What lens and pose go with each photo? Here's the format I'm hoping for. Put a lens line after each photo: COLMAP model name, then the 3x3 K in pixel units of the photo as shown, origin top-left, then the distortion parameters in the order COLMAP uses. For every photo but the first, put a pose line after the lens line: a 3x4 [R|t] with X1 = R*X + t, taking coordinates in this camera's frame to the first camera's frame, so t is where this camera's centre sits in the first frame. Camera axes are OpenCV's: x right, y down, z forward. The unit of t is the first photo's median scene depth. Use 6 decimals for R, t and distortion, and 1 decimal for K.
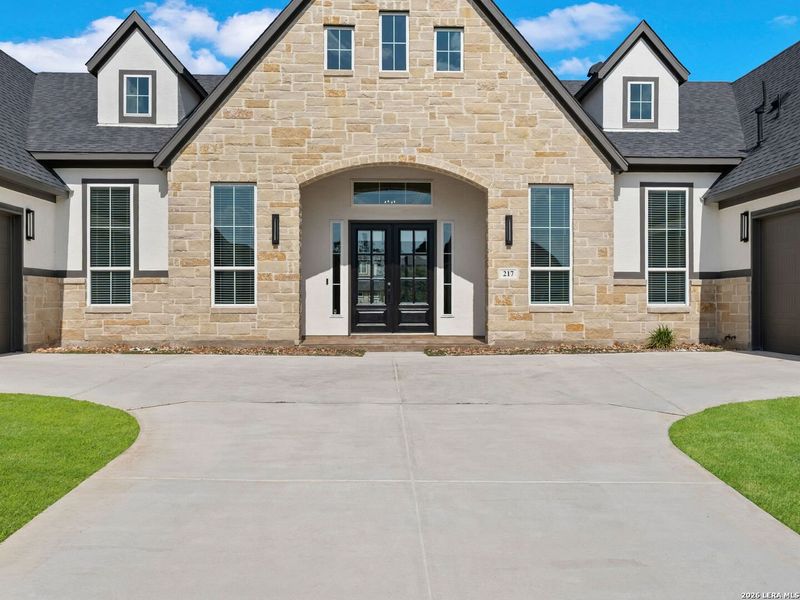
lens RADIAL K [[393.0, 0, 400.8], [0, 393.0, 294.4], [0, 0, 1]] dist [-0.004701, -0.001854]
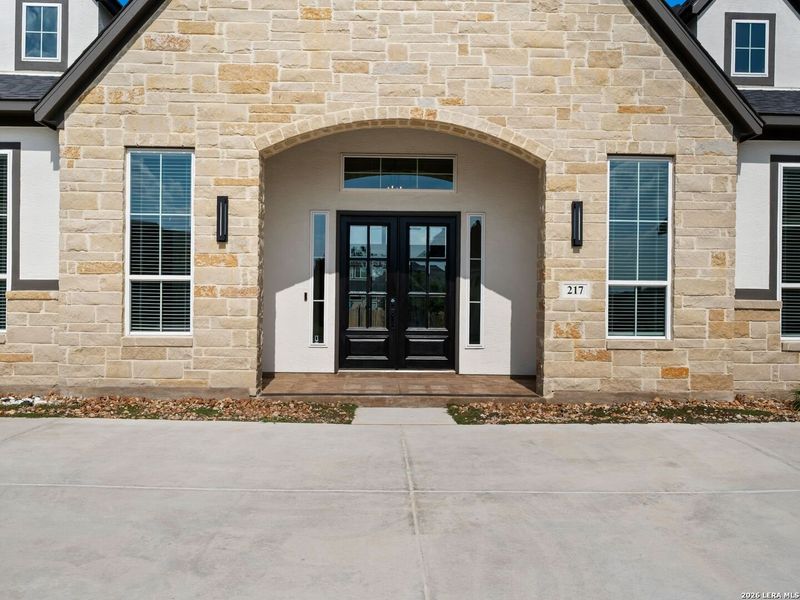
lens RADIAL K [[393.0, 0, 397.5], [0, 393.0, 299.5], [0, 0, 1]] dist [-0.004701, -0.001854]
pose [[0.999942, 0.010630, -0.001934, -0.023355], [-0.010628, 0.999942, 0.001484, -0.034941], [0.001950, -0.001464, 0.999997, 0.341446]]
